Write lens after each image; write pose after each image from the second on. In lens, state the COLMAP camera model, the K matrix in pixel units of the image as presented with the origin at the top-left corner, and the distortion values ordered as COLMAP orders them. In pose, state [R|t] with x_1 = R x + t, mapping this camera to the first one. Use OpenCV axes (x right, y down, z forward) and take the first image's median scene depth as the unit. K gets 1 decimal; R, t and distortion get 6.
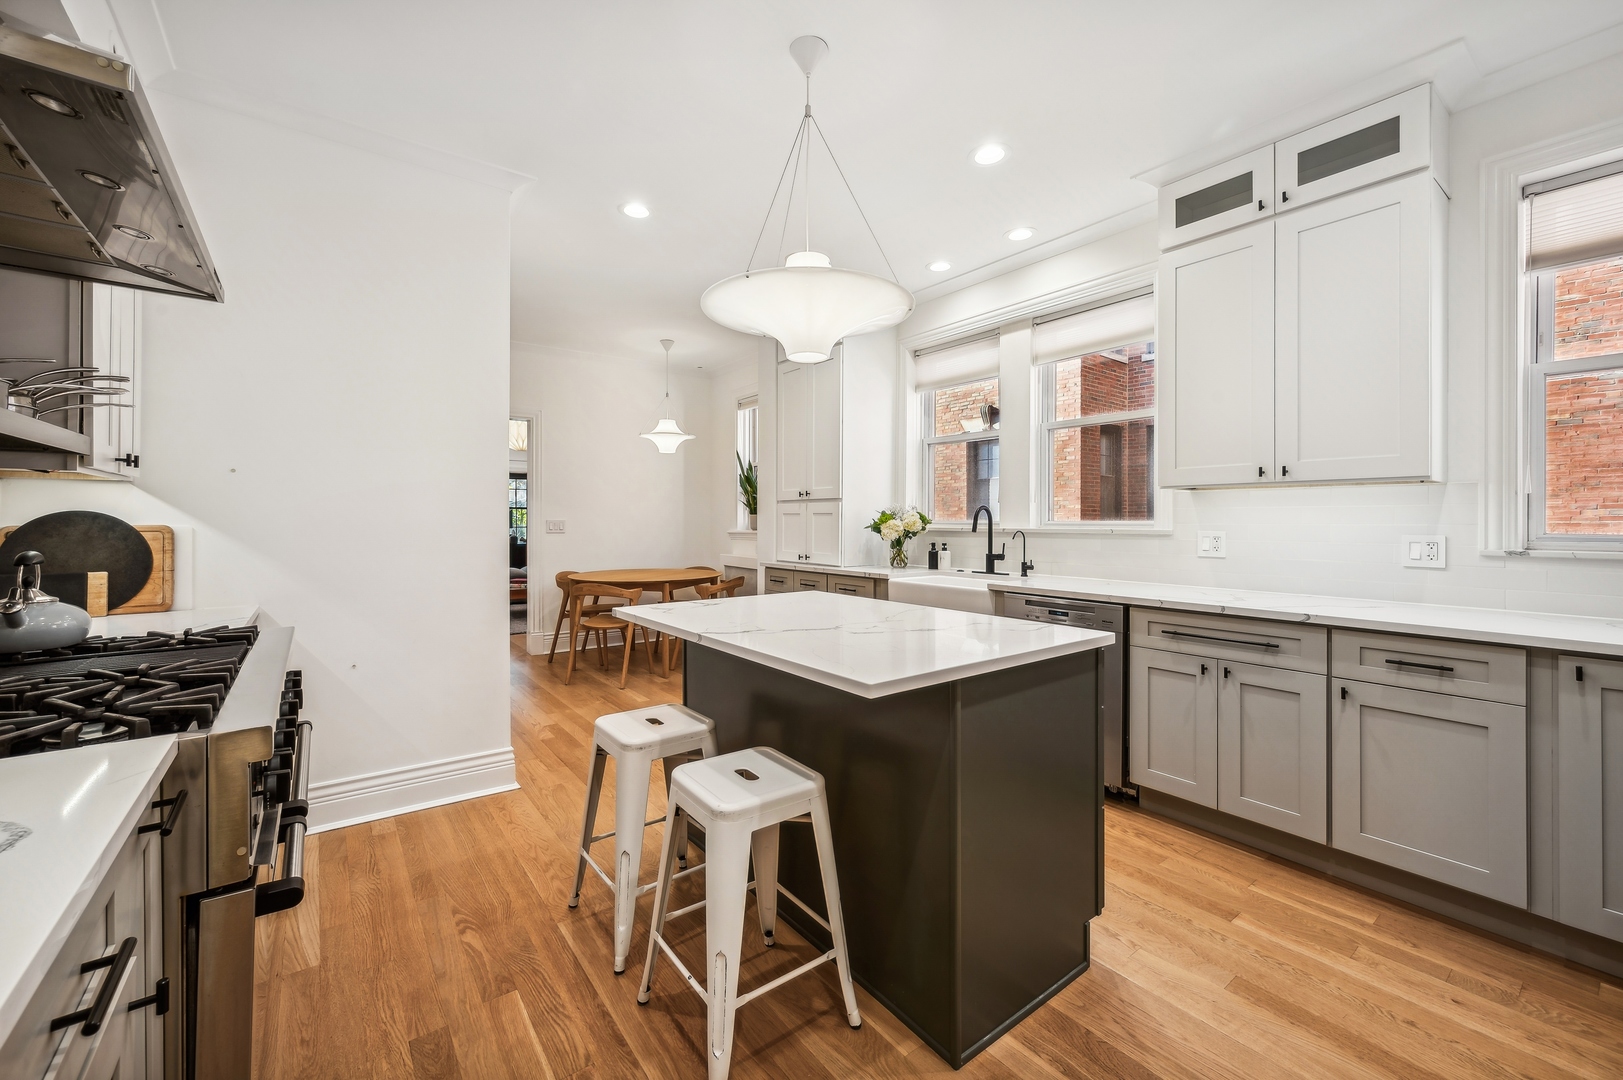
lens RADIAL K [[652.8, 0, 812.7], [0, 652.8, 519.9], [0, 0, 1]] dist [0.000338, -0.000060]
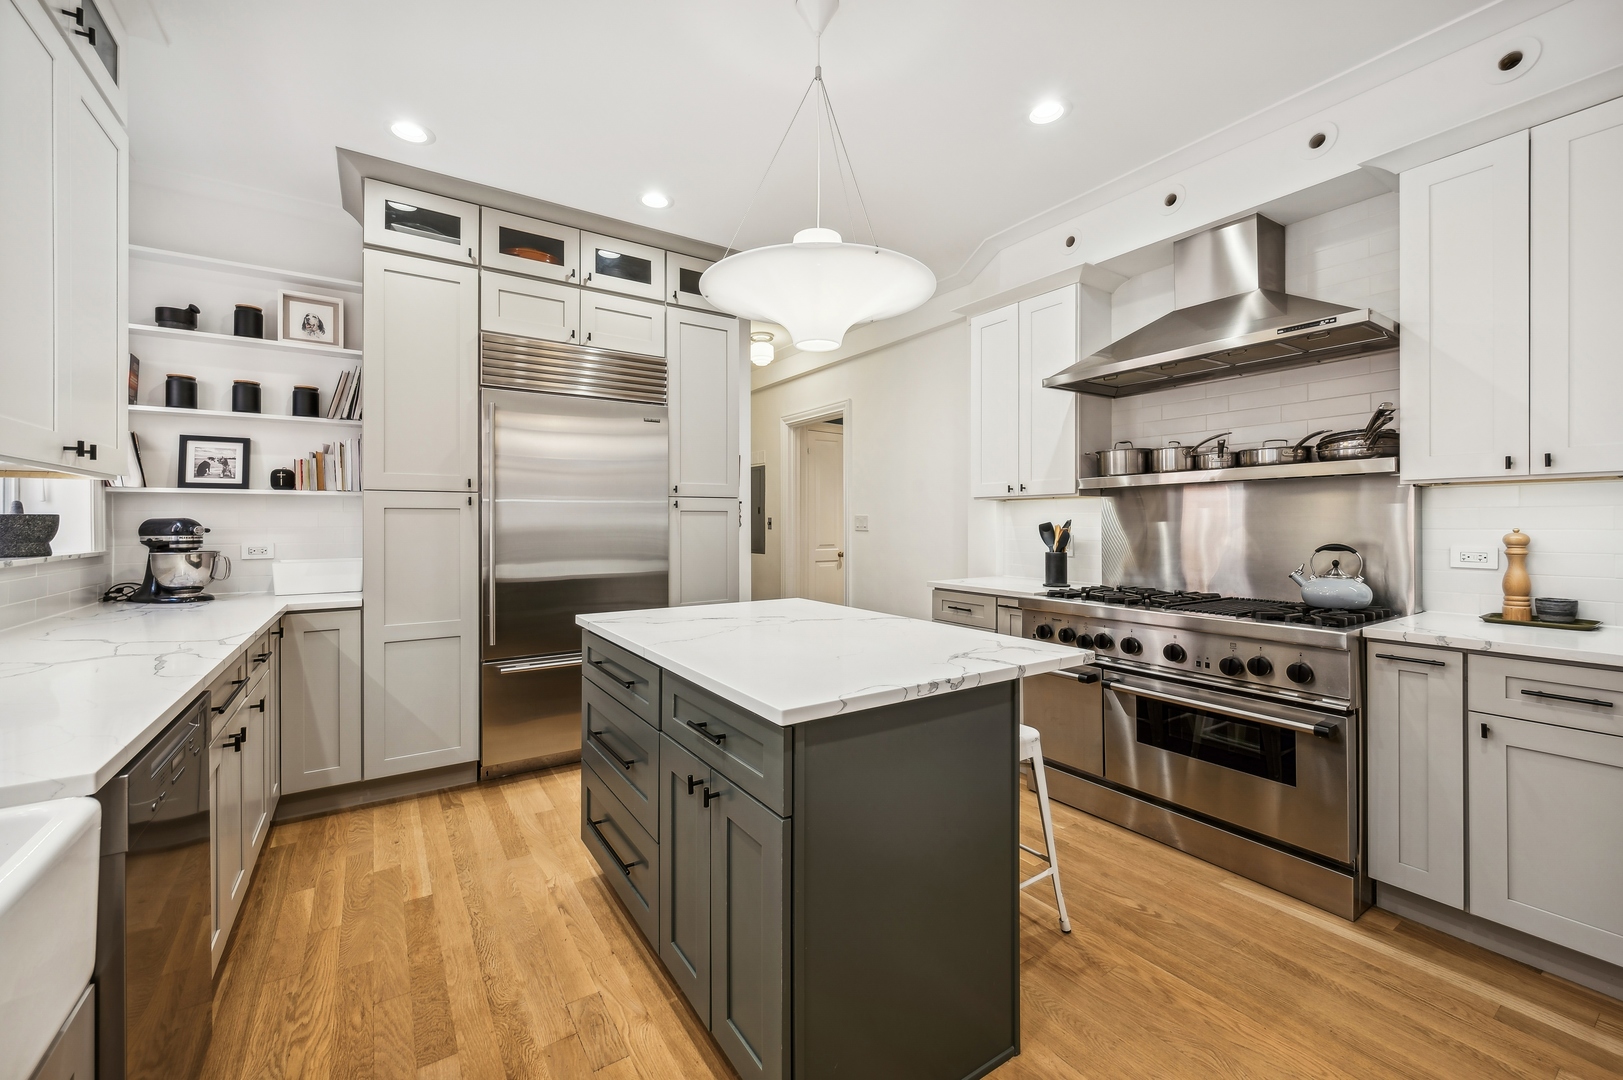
lens RADIAL K [[652.8, 0, 812.7], [0, 652.8, 519.9], [0, 0, 1]] dist [0.000338, -0.000060]
pose [[-0.998253, 0.001367, 0.059071, -0.029820], [0.001166, 0.999993, -0.003443, -0.002114], [-0.059076, -0.003368, -0.998248, 1.058566]]
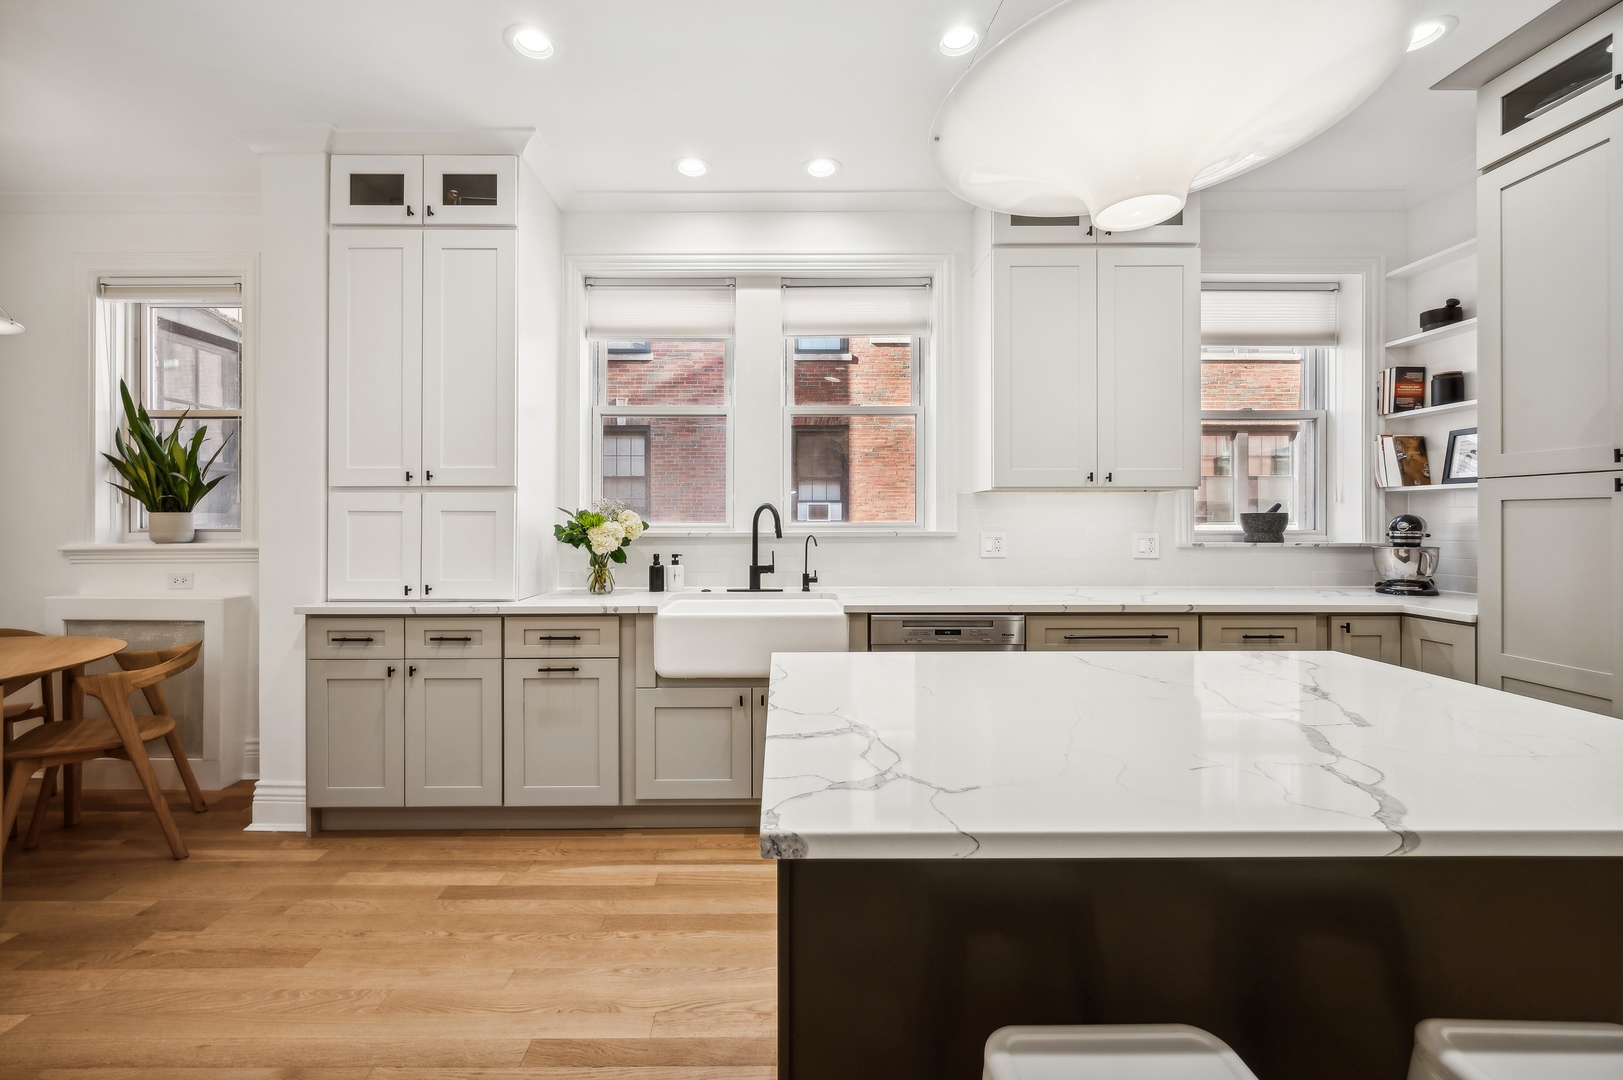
lens RADIAL K [[654.1, 0, 780.4], [0, 654.1, 520.5], [0, 0, 1]] dist [0.000417, -0.000218]
pose [[0.603237, -0.001983, 0.797559, -0.330410], [0.001933, 0.999998, 0.001024, -0.002327], [-0.797559, 0.000924, 0.603240, 0.508719]]
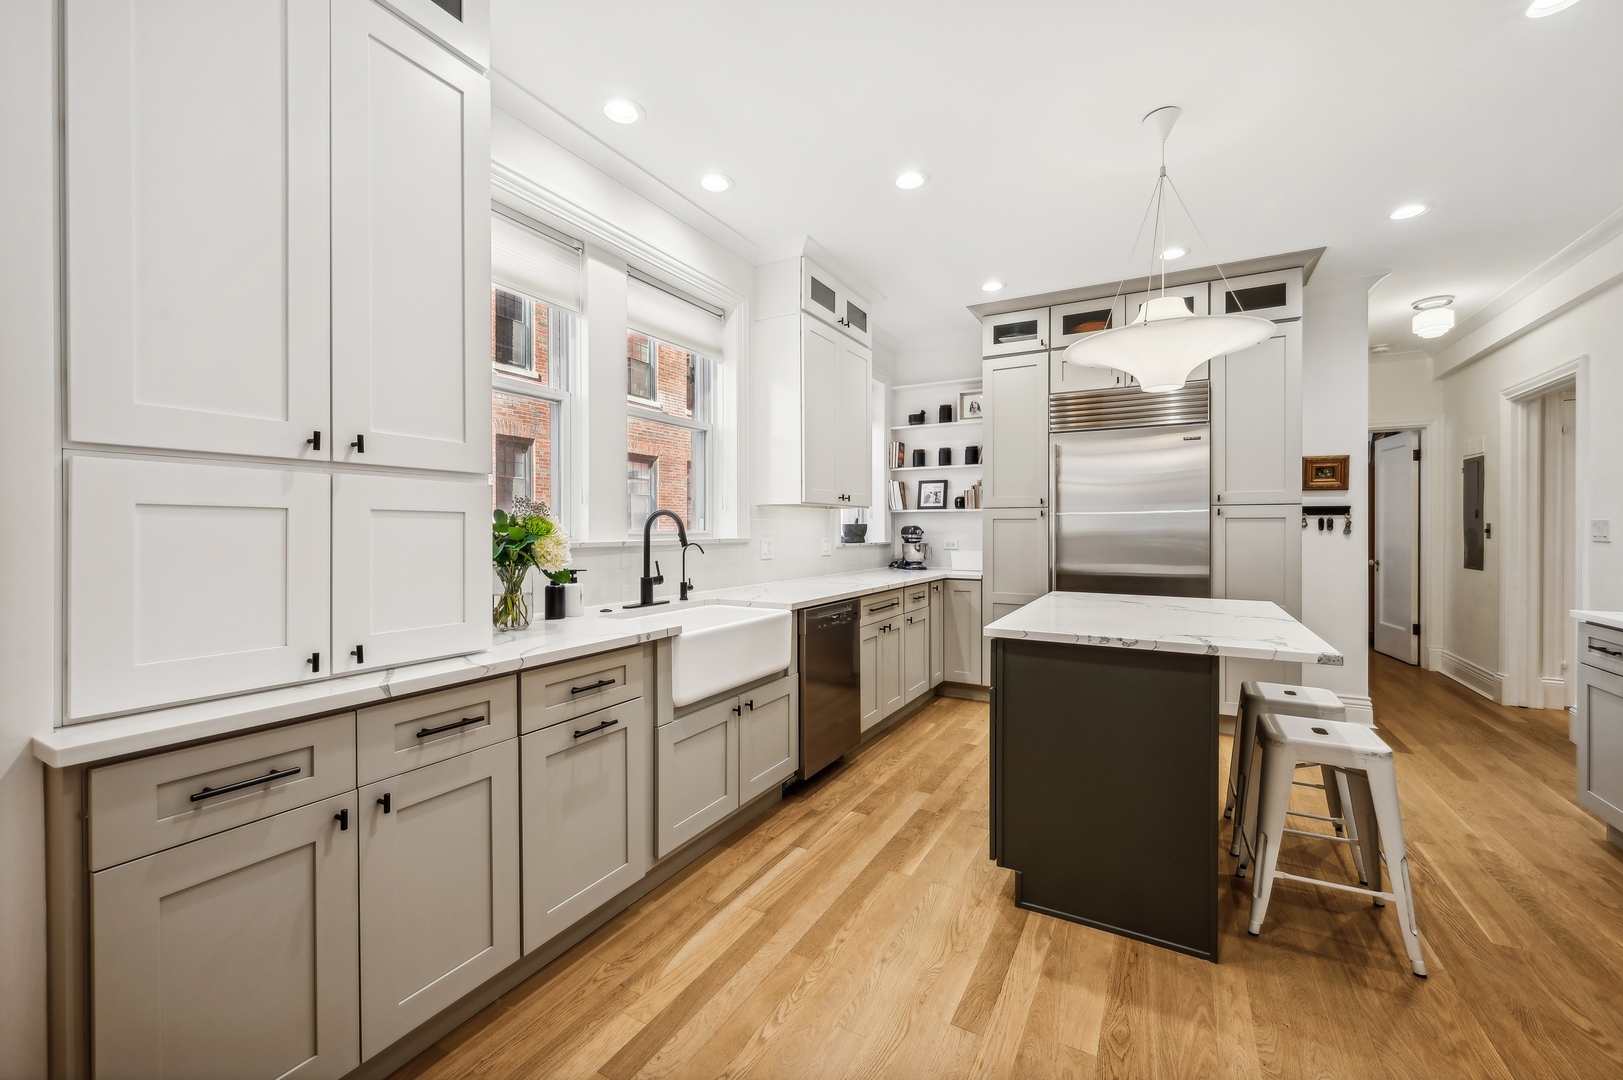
lens RADIAL K [[647.5, 0, 812.5], [0, 647.5, 531.7], [0, 0, 1]] dist [-0.000222, -0.000184]
pose [[-0.401266, -0.006208, 0.915941, -0.445466], [-0.002014, 0.999981, 0.005895, -0.002037], [-0.915959, 0.000521, -0.401271, 1.120784]]
